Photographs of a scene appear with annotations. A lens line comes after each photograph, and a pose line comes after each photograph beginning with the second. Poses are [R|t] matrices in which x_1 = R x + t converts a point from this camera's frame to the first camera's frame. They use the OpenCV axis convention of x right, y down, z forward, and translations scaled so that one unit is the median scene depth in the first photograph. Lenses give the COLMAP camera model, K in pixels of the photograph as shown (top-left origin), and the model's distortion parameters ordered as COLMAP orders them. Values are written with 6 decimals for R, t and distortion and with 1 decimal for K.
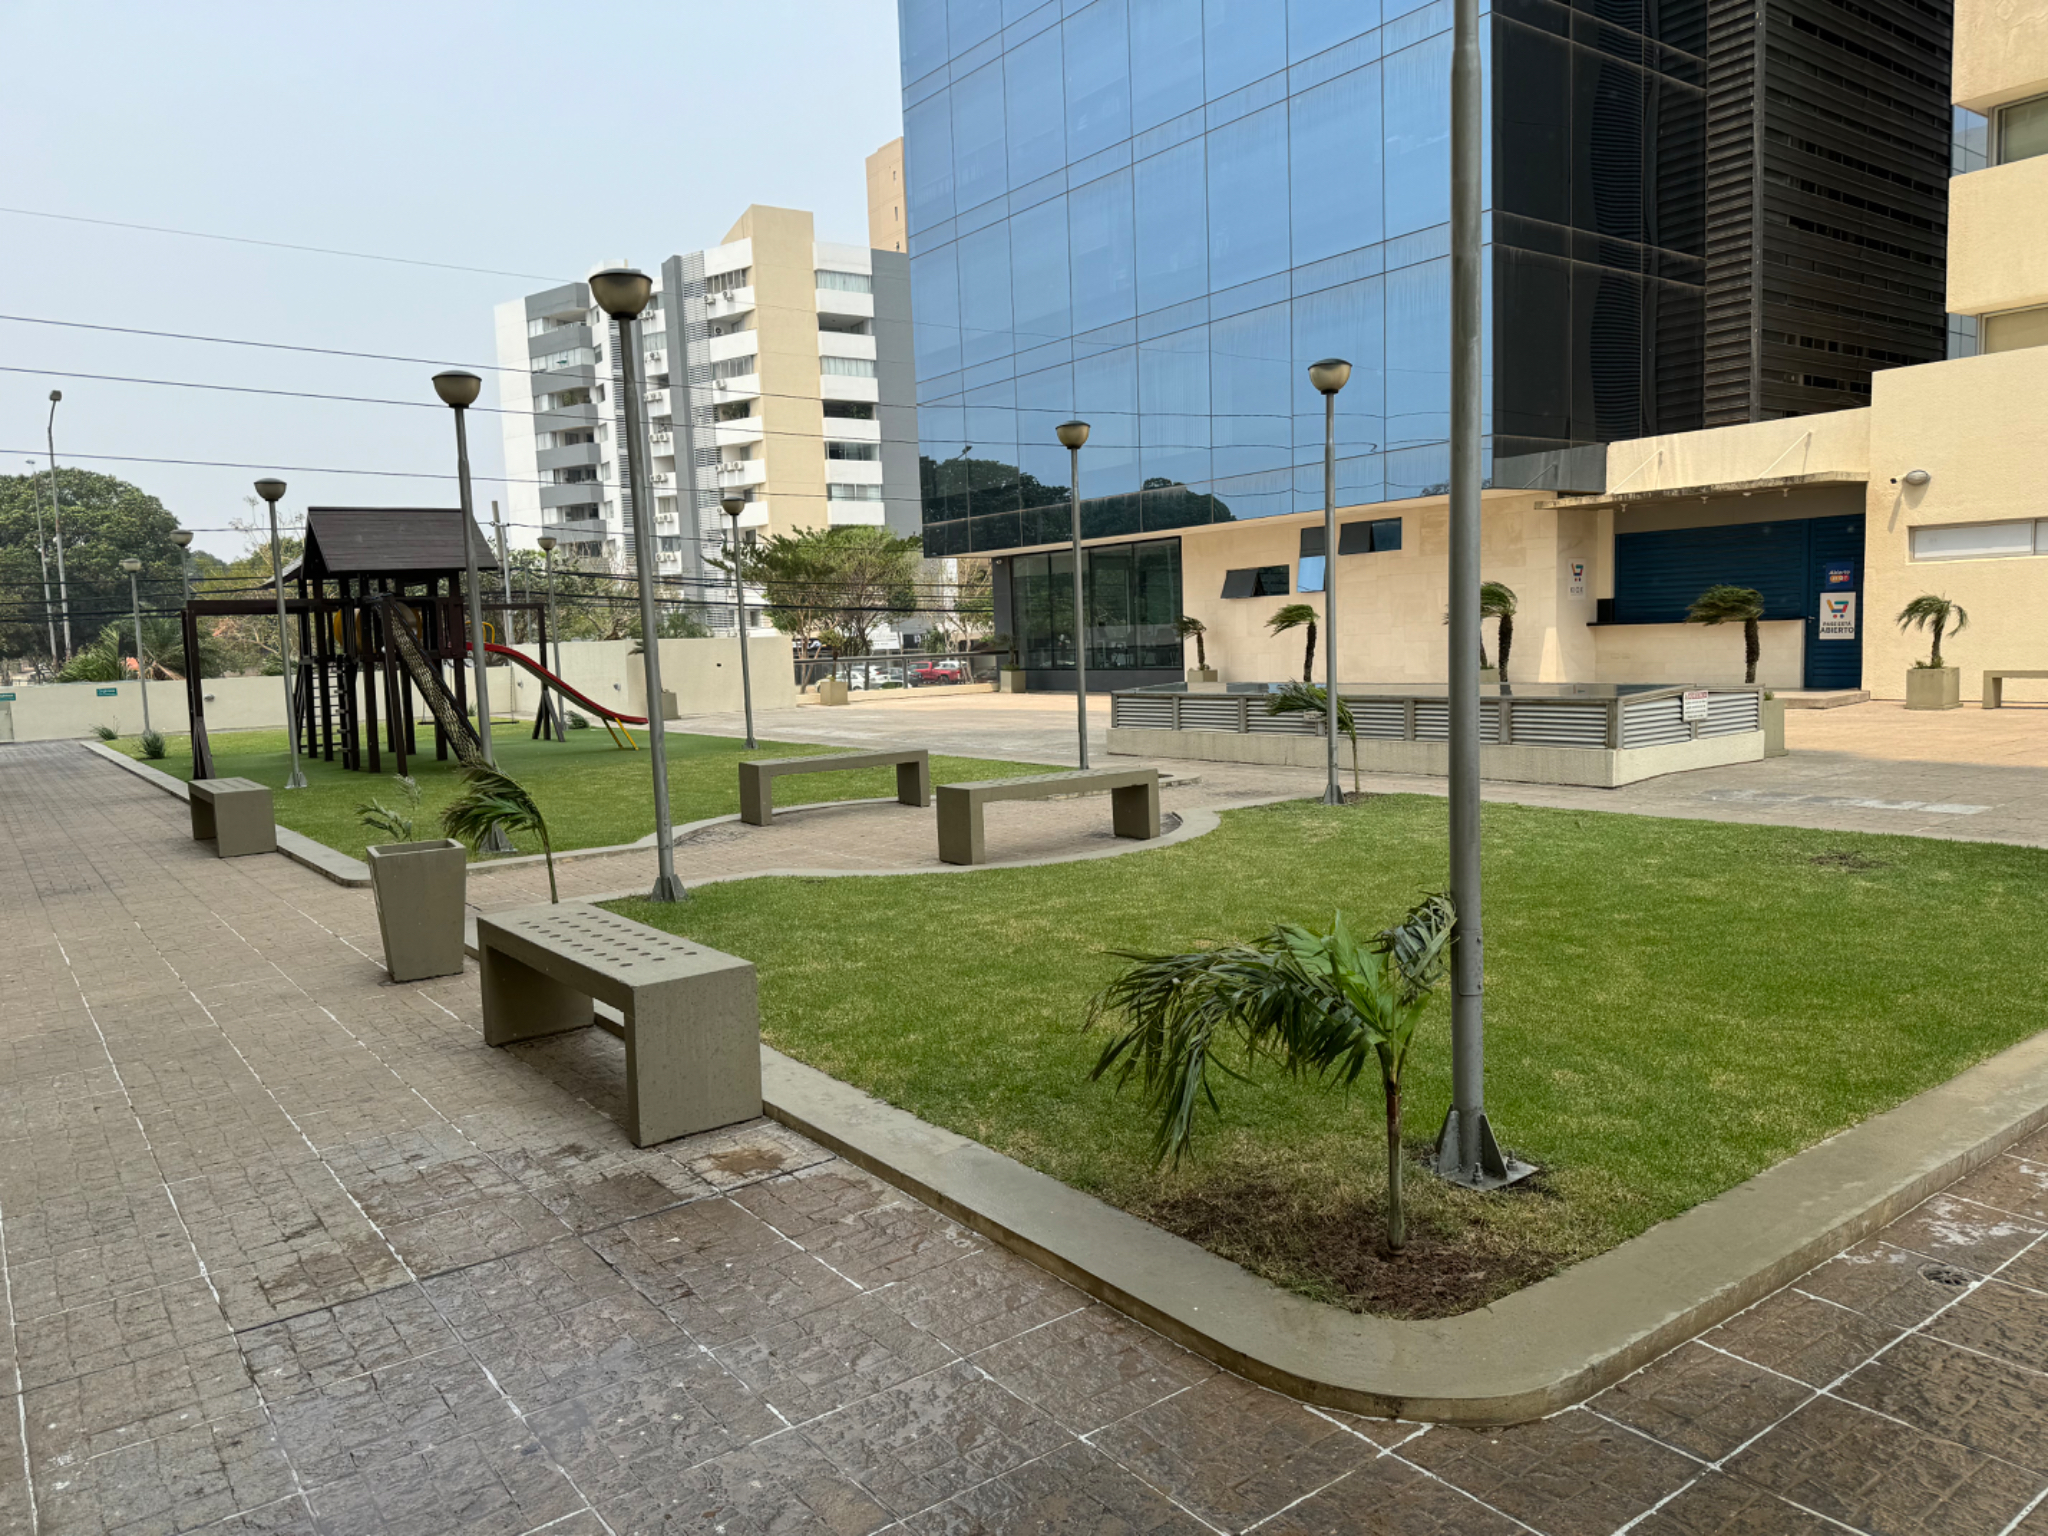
lens RADIAL K [[1442.7, 0, 1022.7], [0, 1442.7, 769.9], [0, 0, 1]] dist [0.005486, 0.000933]
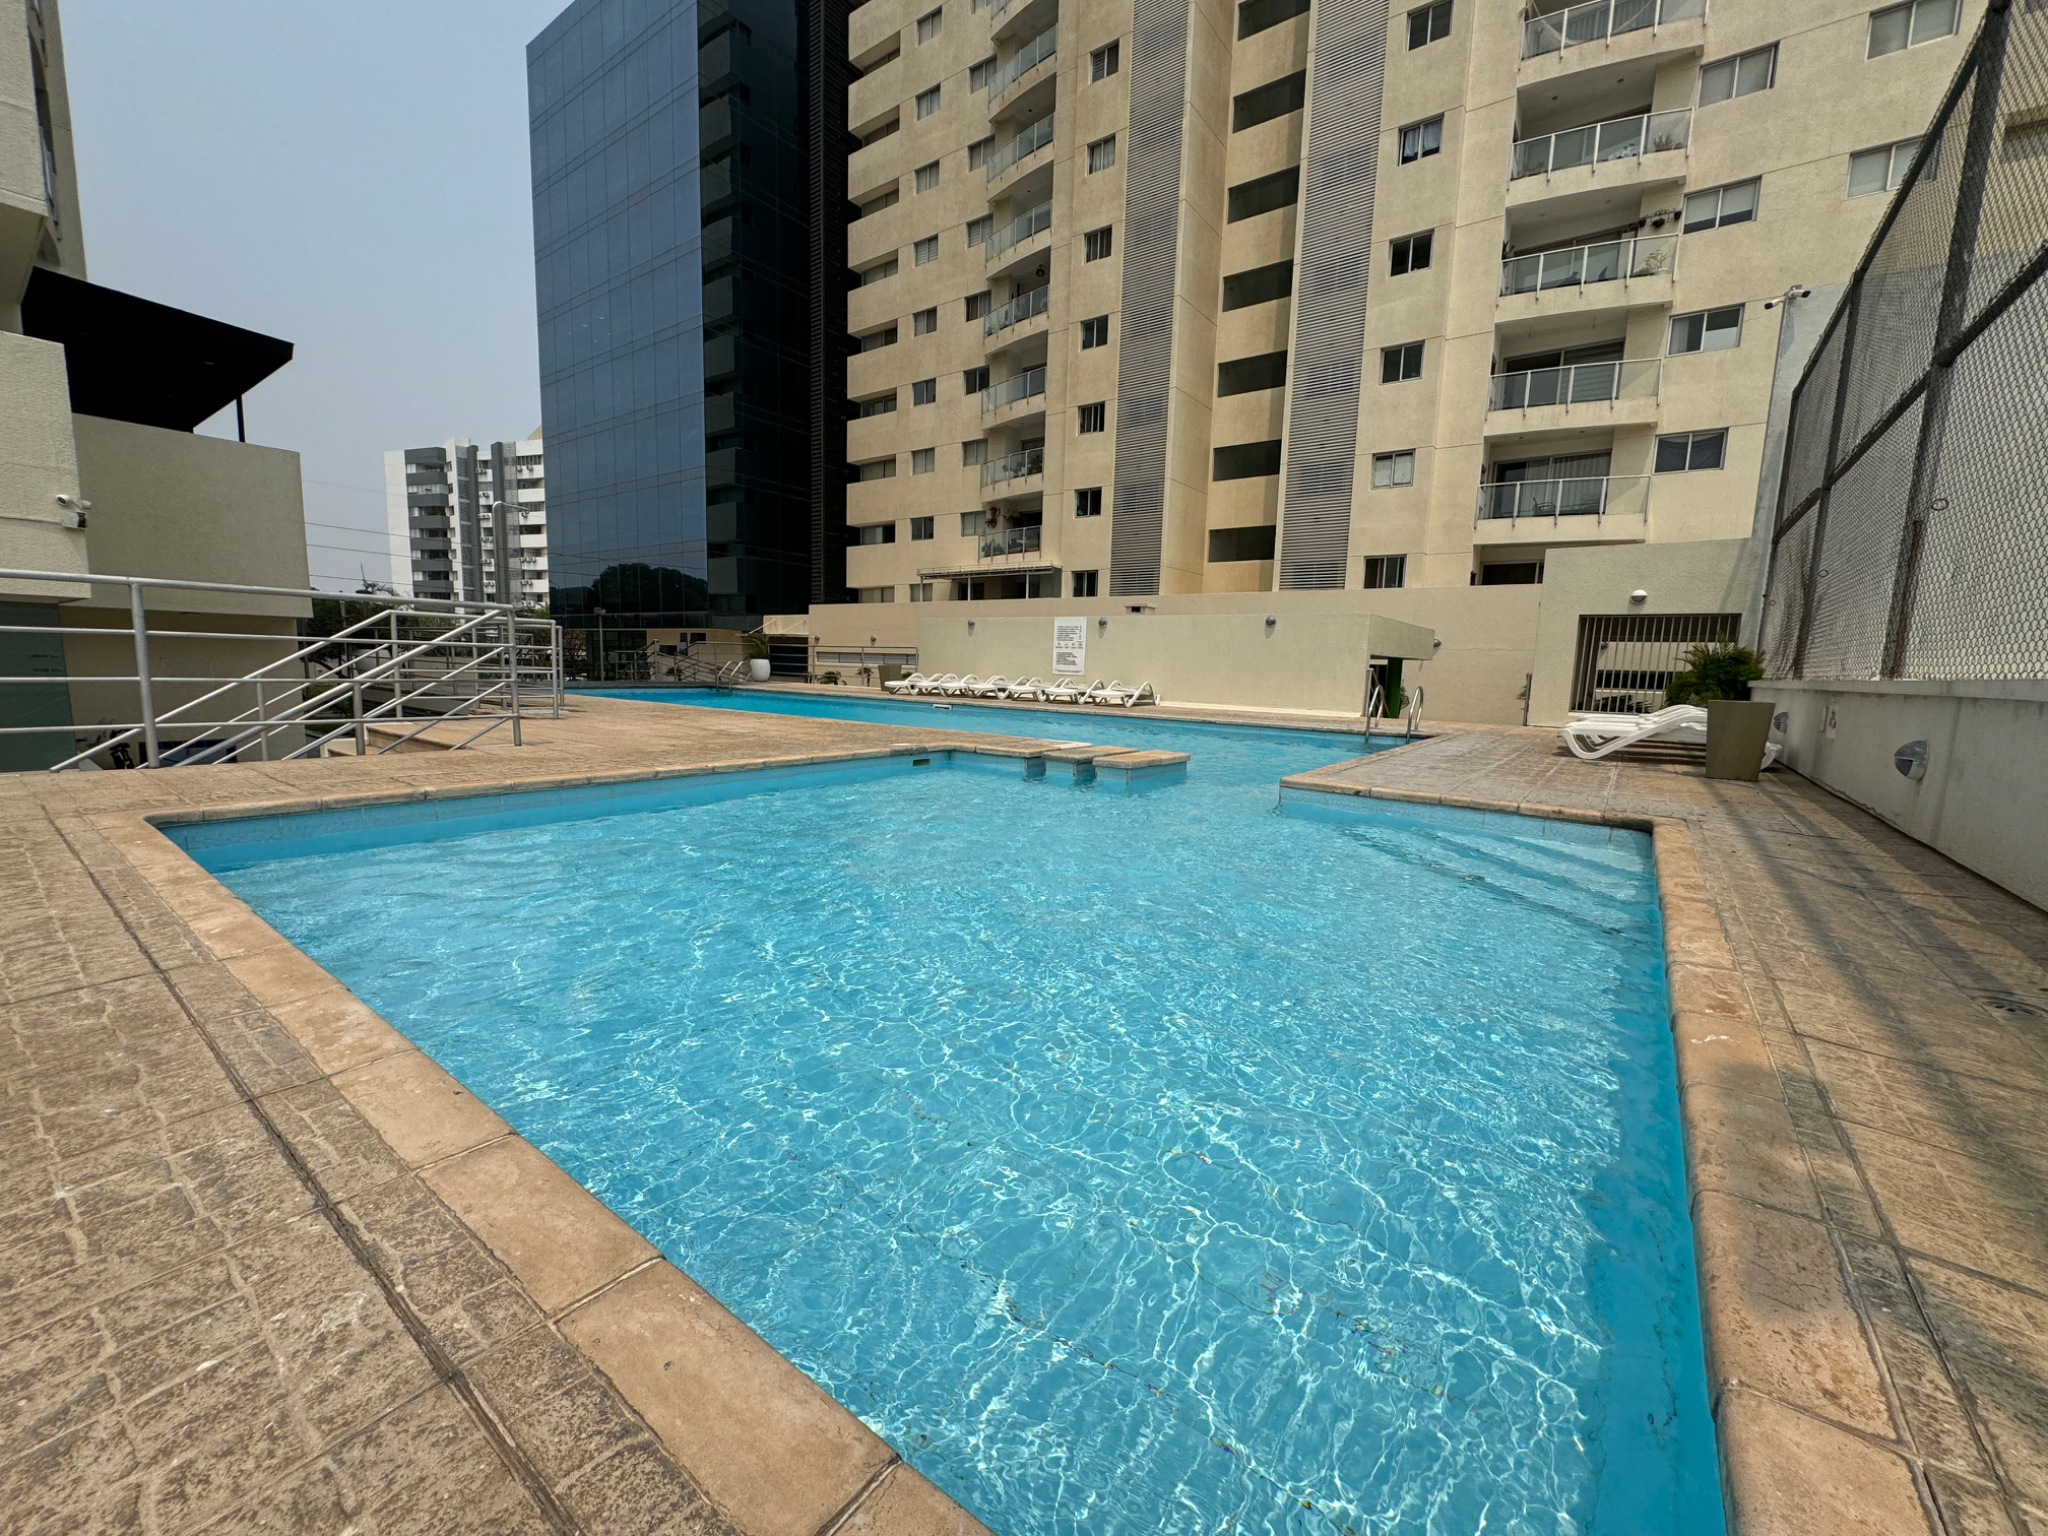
lens RADIAL K [[818.9, 0, 1024.6], [0, 818.9, 770.0], [0, 0, 1]] dist [-0.000359, 0.000313]
pose [[0.956308, 0.027720, 0.291045, 0.109348], [-0.038024, 0.998832, 0.029803, 0.007915], [-0.289879, -0.039568, 0.956245, -0.214591]]
